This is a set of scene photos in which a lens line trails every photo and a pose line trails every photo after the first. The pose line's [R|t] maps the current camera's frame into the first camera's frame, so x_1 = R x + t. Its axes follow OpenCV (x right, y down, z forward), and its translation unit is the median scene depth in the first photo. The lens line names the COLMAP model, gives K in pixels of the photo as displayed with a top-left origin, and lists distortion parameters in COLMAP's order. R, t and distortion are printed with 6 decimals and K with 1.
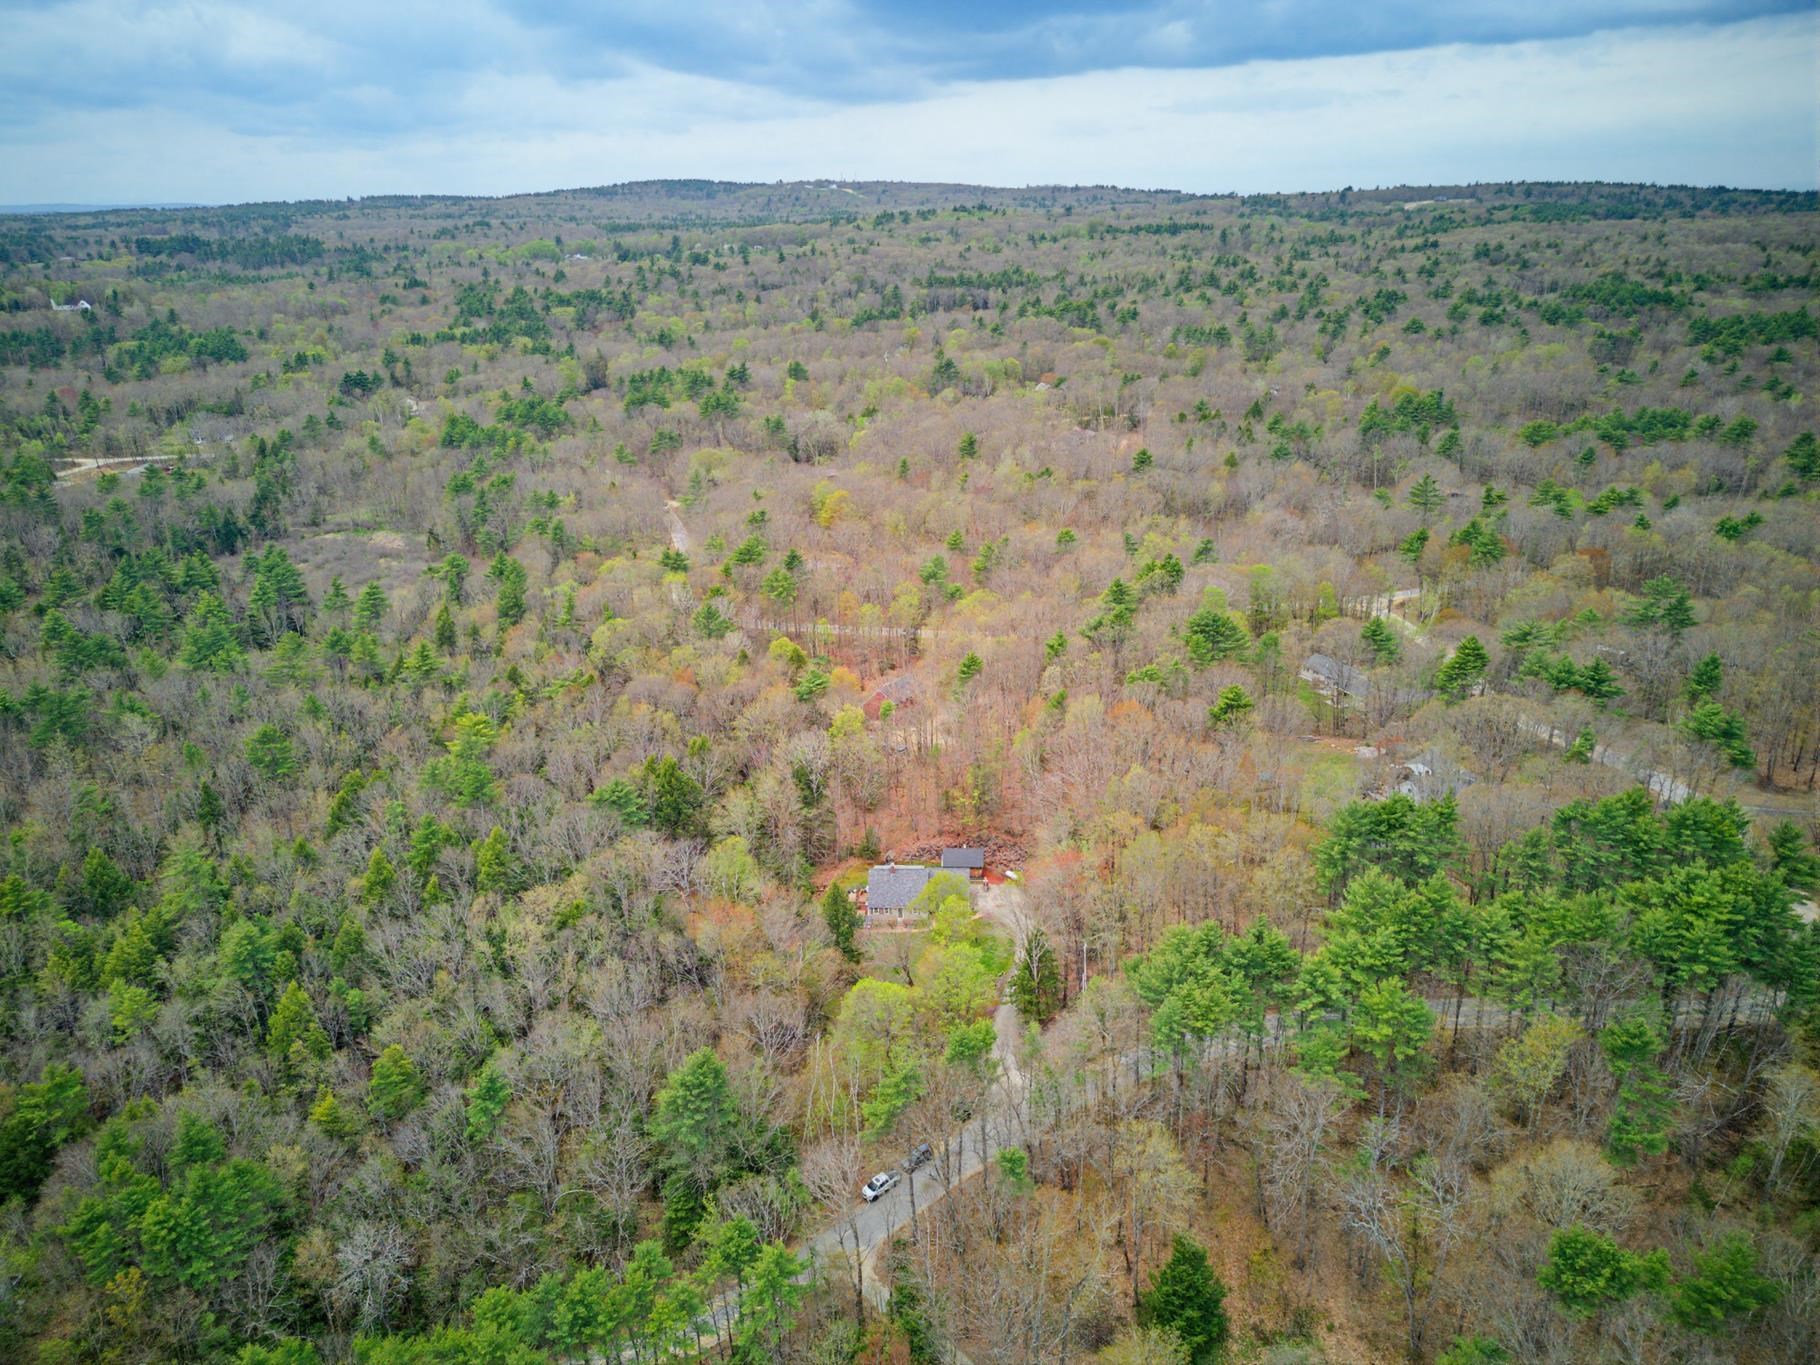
lens RADIAL K [[1263.0, 0, 911.4], [0, 1263.0, 682.8], [0, 0, 1]] dist [-0.030720, 0.000592]
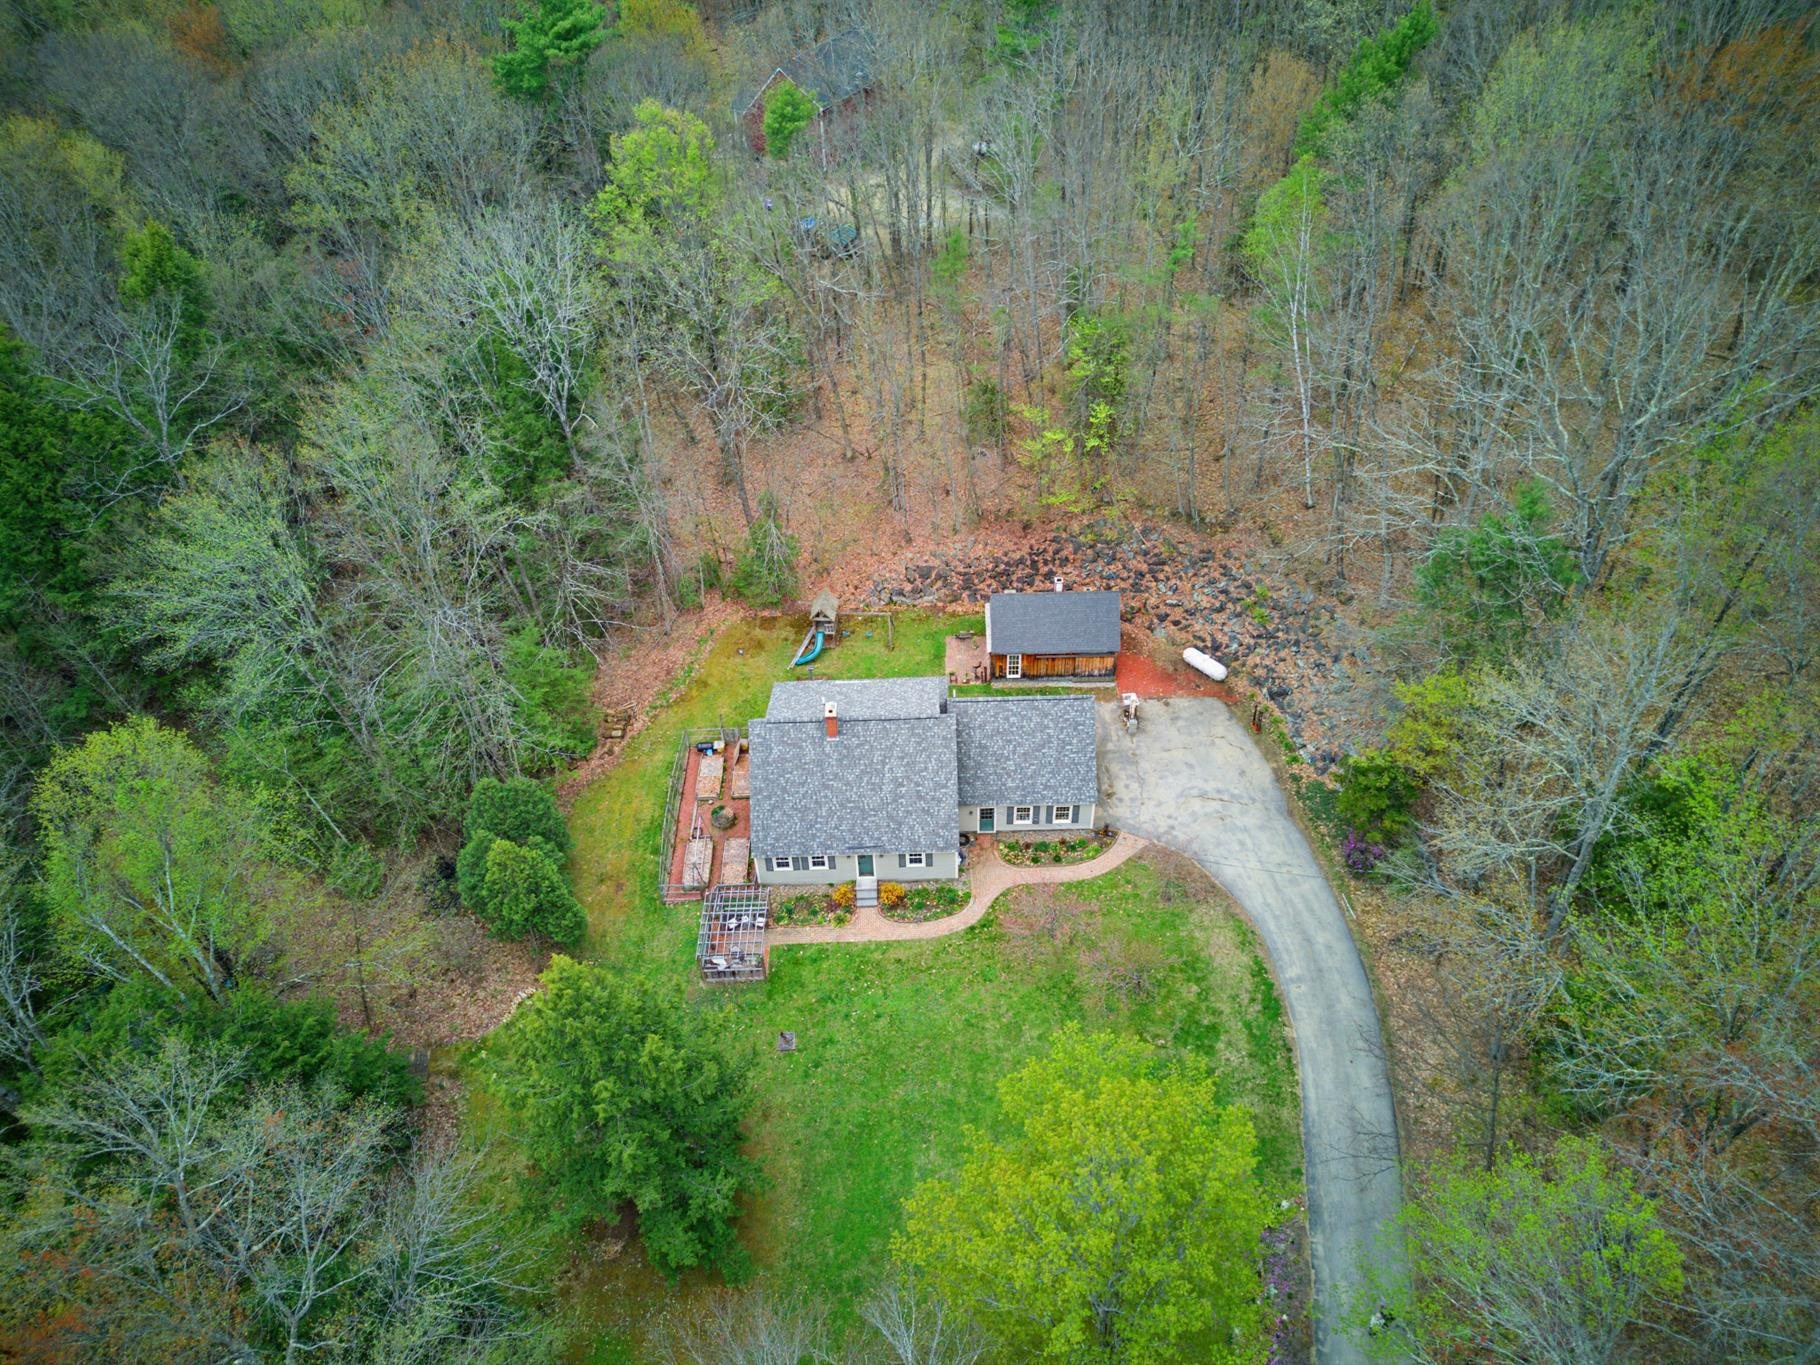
lens RADIAL K [[1263.0, 0, 908.9], [0, 1263.0, 693.2], [0, 0, 1]] dist [-0.030720, 0.000592]
pose [[0.999054, -0.038995, 0.019268, -0.002581], [0.026886, 0.901876, 0.431158, 0.017213], [-0.034191, -0.430232, 0.902071, 0.687425]]
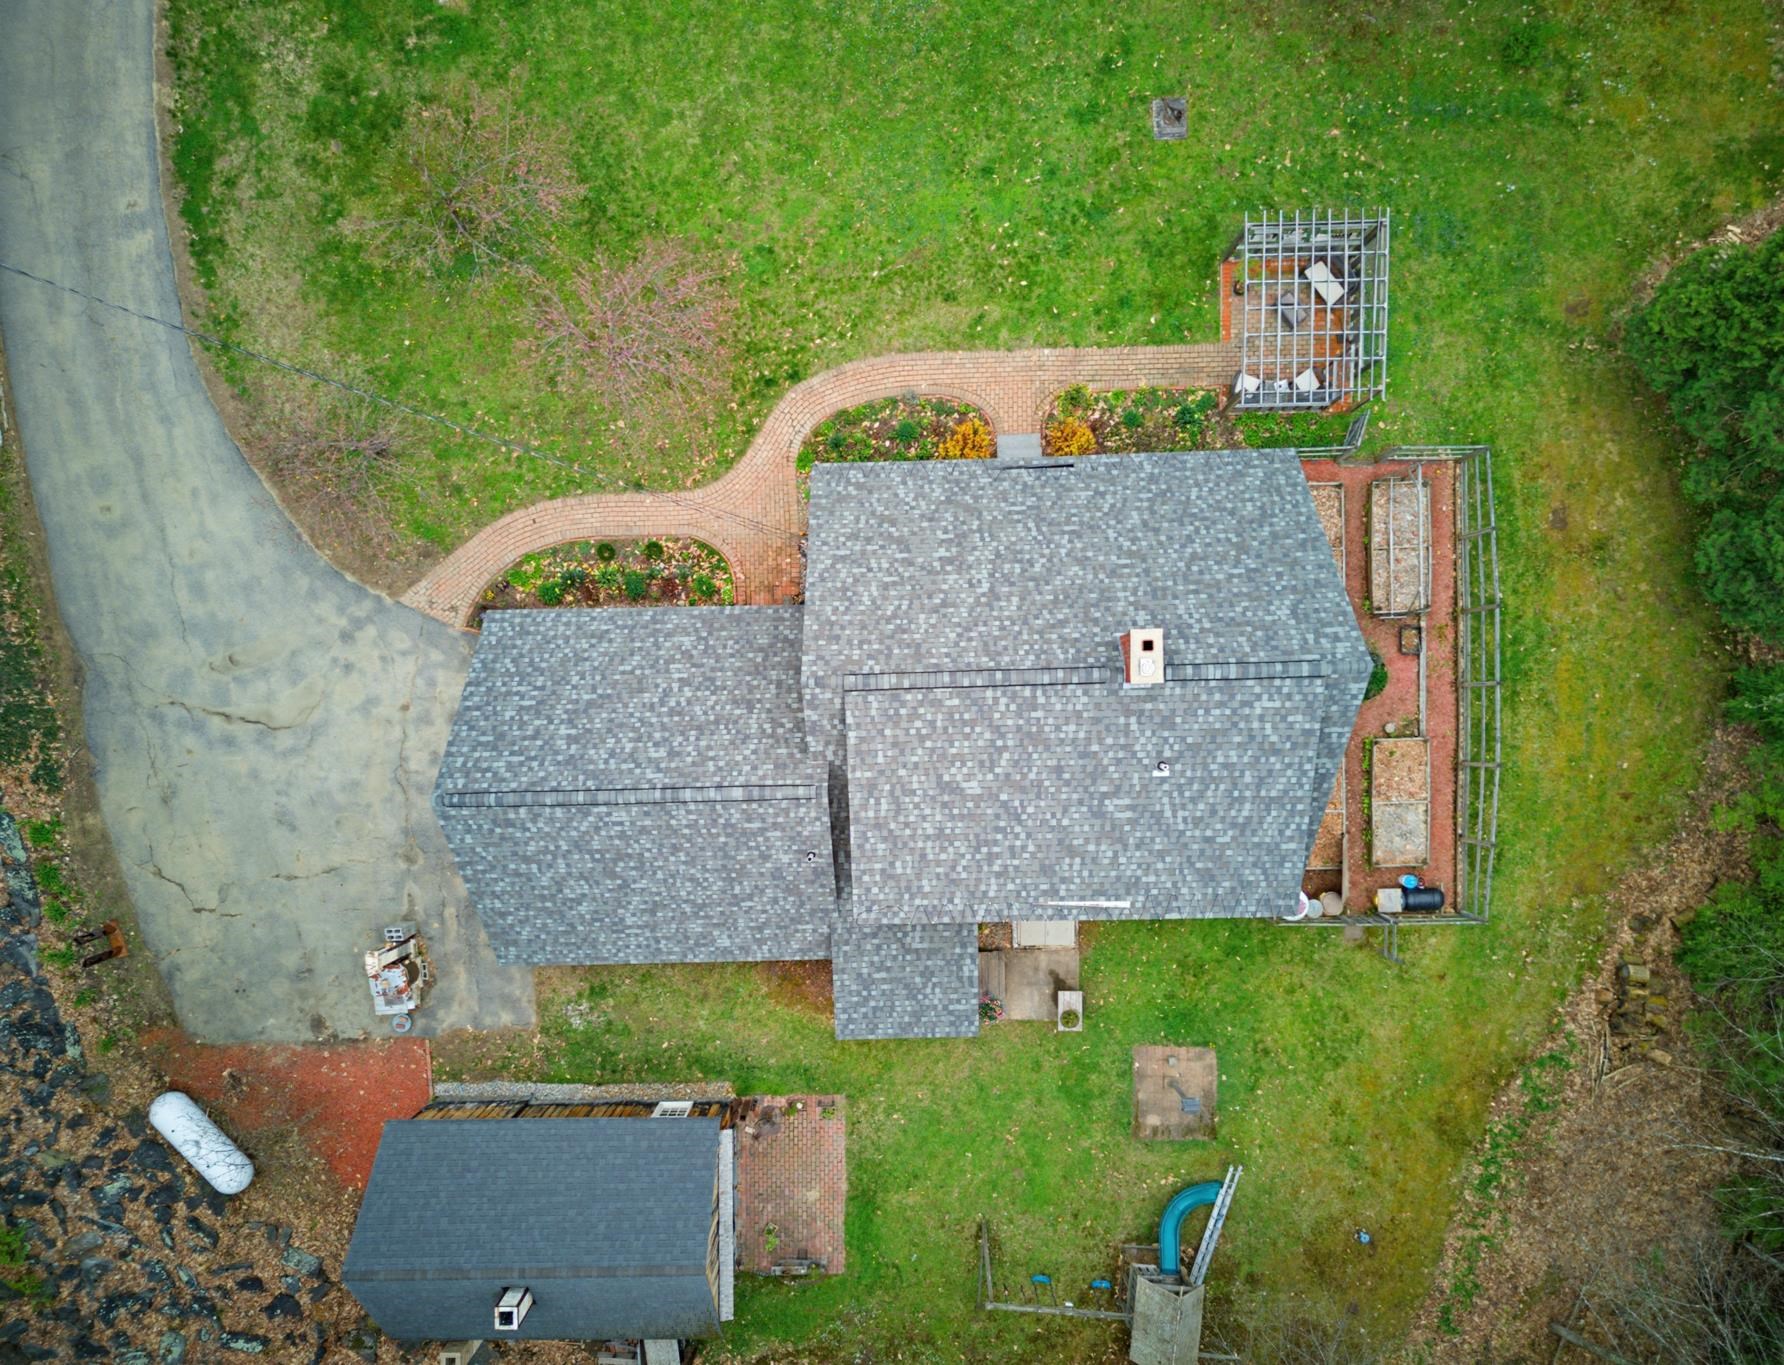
lens RADIAL K [[1405.2, 0, 896.3], [0, 1405.2, 681.9], [0, 0, 1]] dist [0.023302, -0.019290]
pose [[-0.998158, 0.052267, 0.030799, 0.001030], [0.008561, -0.381250, 0.924432, 0.034893], [0.060059, 0.922993, 0.380100, 0.877754]]
